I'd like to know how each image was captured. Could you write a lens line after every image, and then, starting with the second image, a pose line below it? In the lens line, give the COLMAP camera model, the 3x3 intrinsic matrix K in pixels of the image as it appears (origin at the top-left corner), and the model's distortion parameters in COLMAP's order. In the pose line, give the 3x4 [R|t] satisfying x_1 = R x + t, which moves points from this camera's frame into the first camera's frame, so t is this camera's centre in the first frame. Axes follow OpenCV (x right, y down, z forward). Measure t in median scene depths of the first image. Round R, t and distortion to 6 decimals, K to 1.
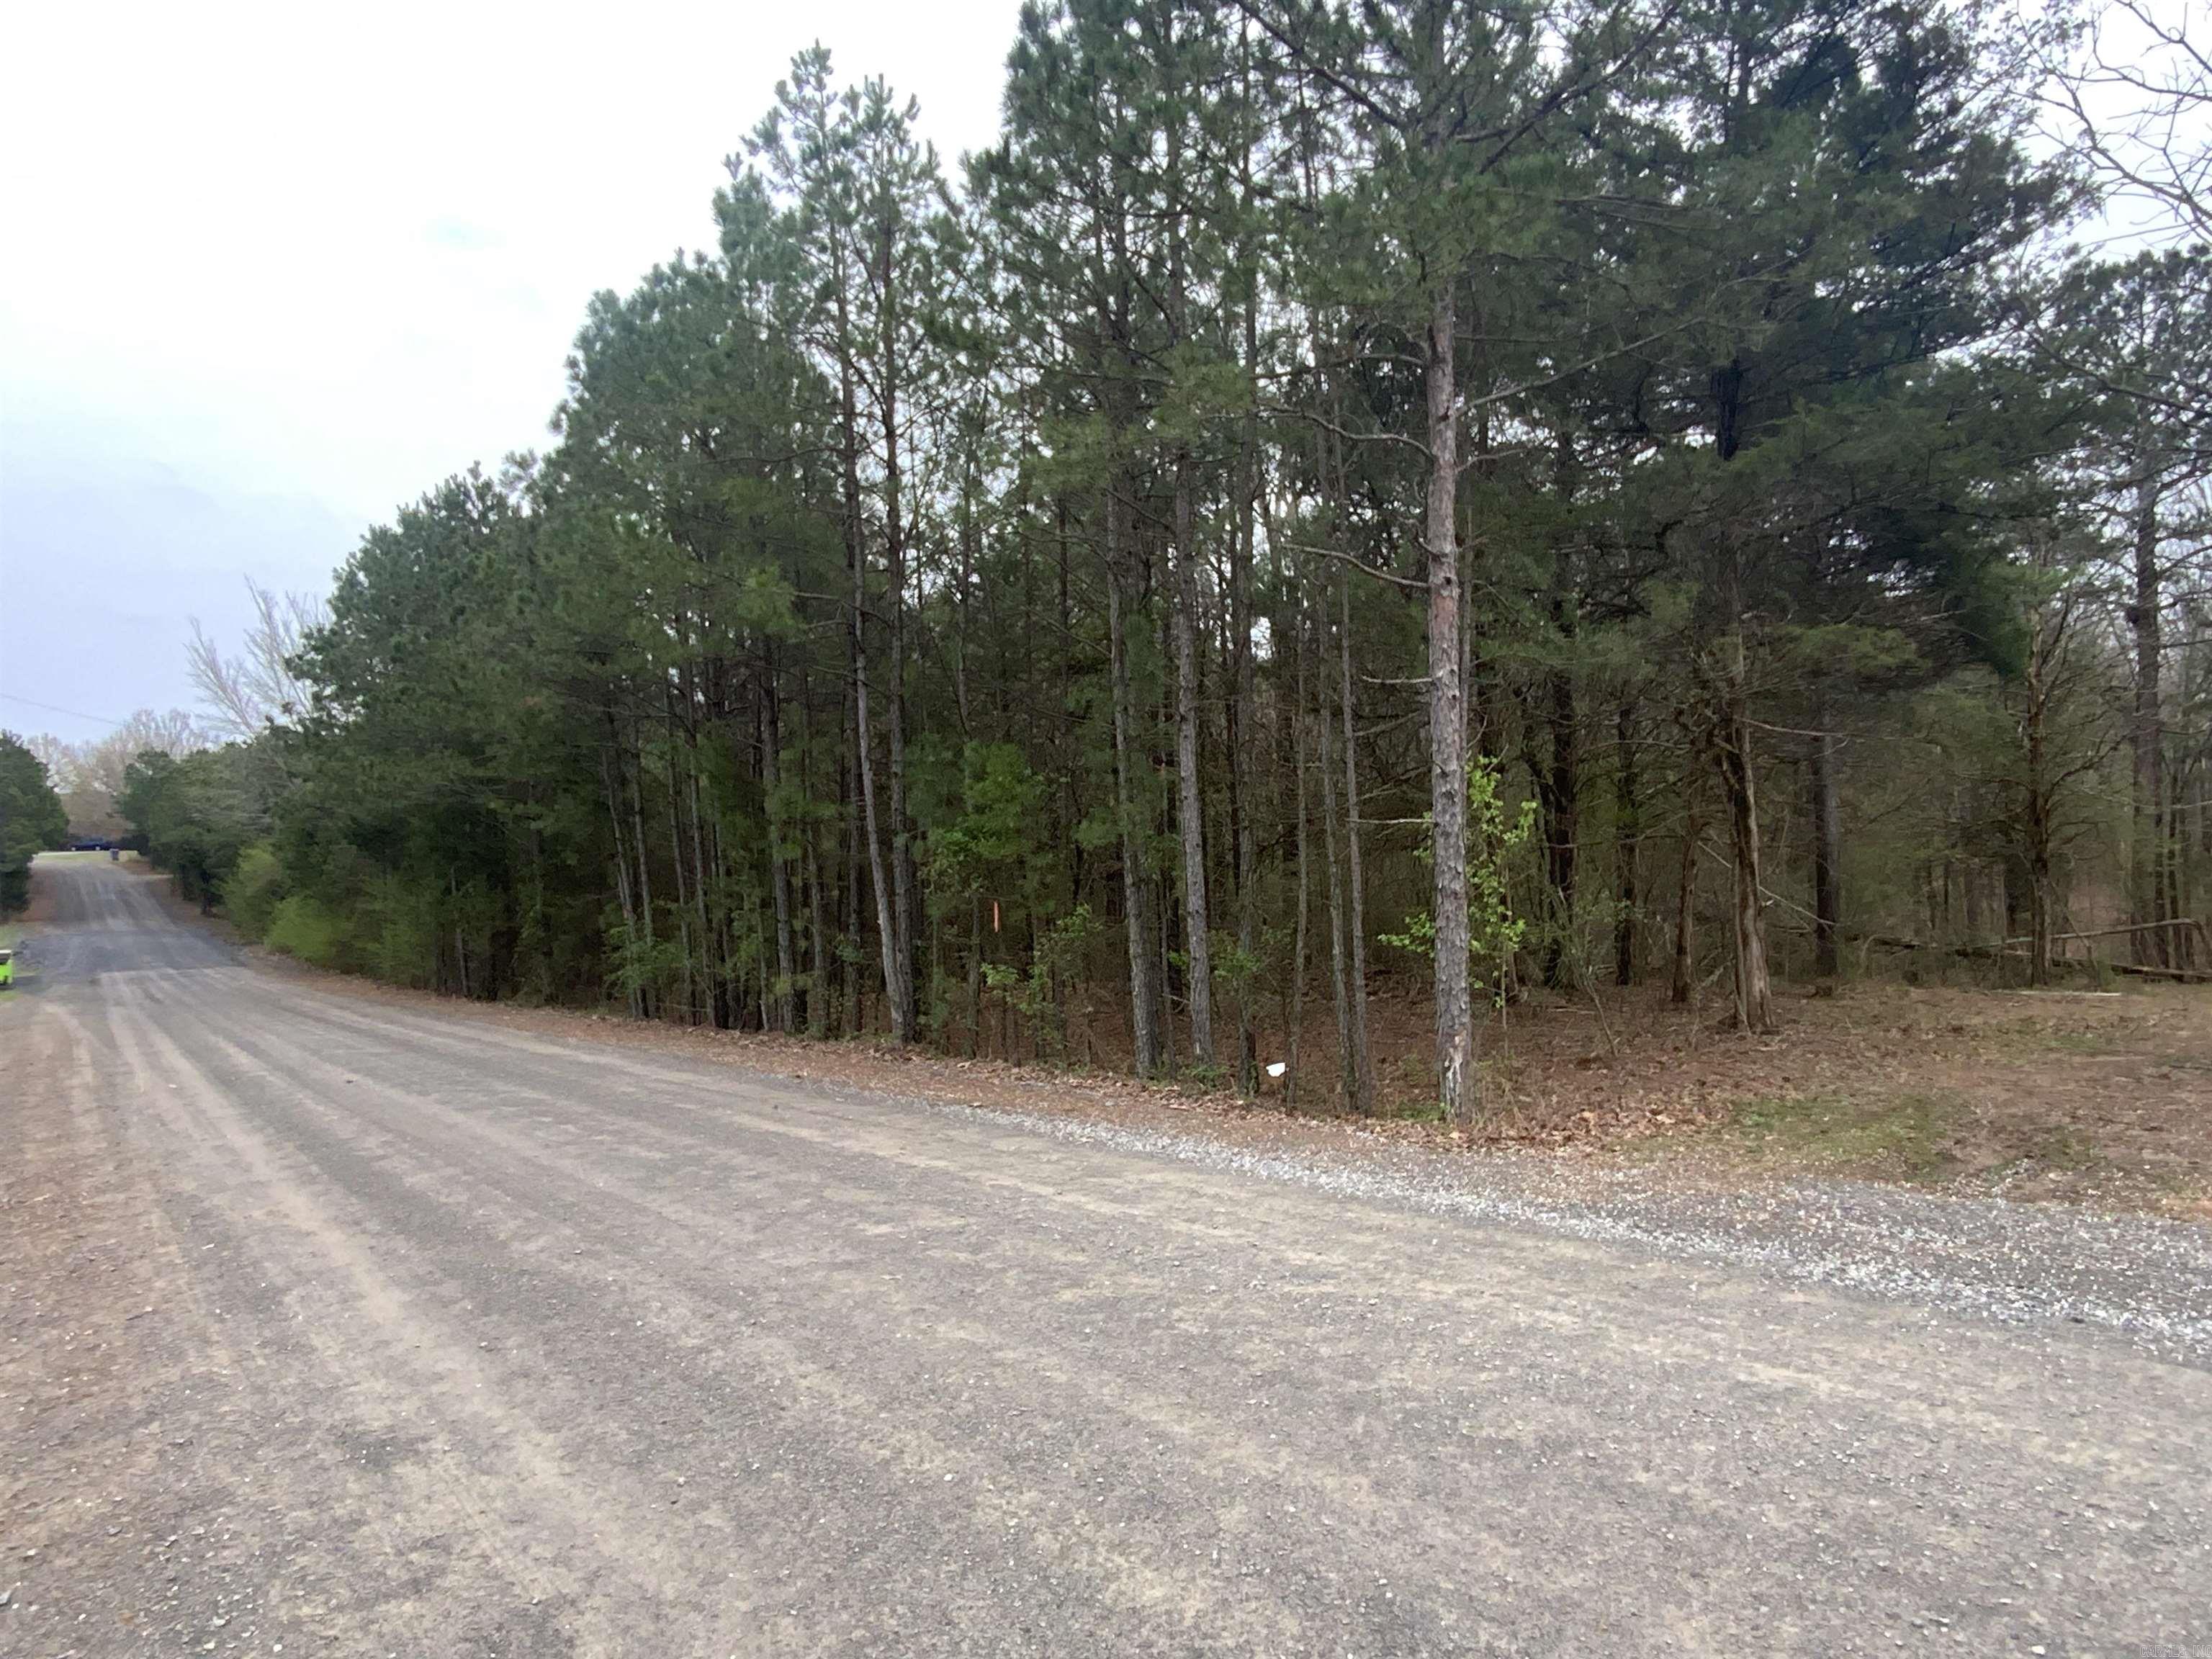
lens RADIAL K [[1361.5, 0, 1103.9], [0, 1361.5, 823.7], [0, 0, 1]] dist [-0.005846, -0.000204]
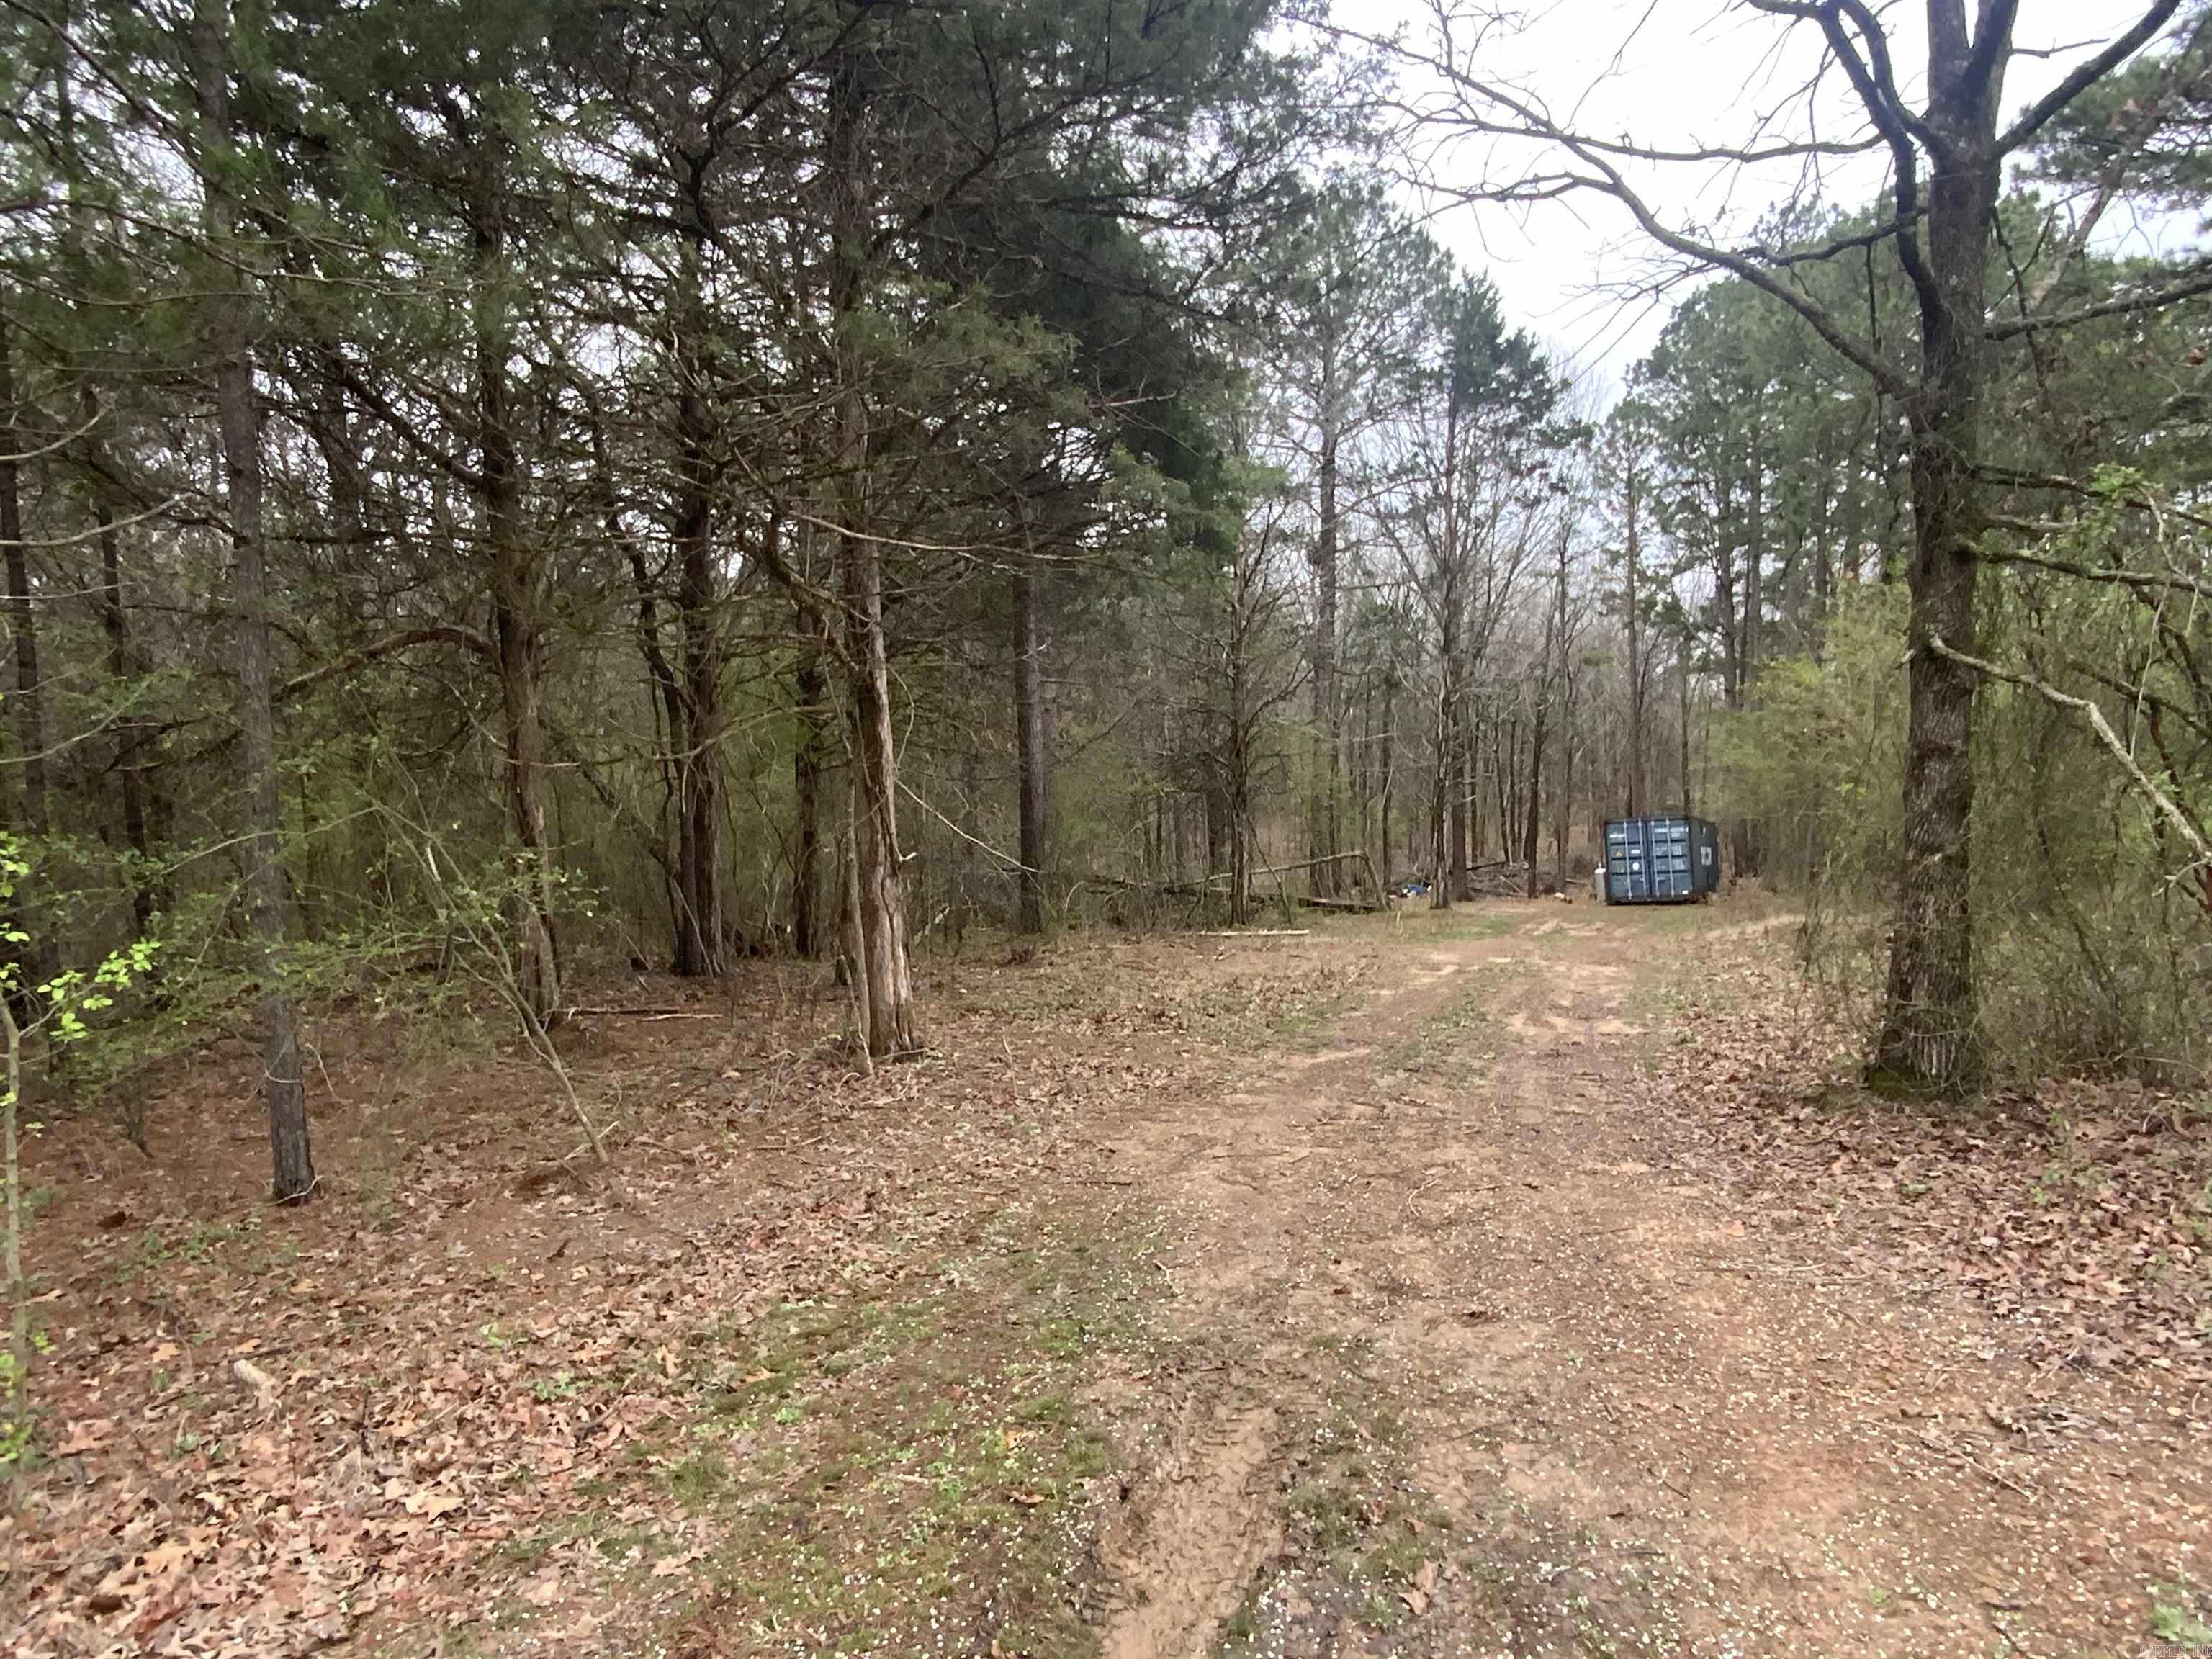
lens RADIAL K [[1360.6, 0, 1105.1], [0, 1360.6, 821.8], [0, 0, 1]] dist [-0.002138, -0.003437]
pose [[0.871330, -0.014182, 0.490493, 0.283637], [-0.006800, 0.999137, 0.040968, 0.016503], [-0.490651, -0.039032, 0.870481, 0.440293]]
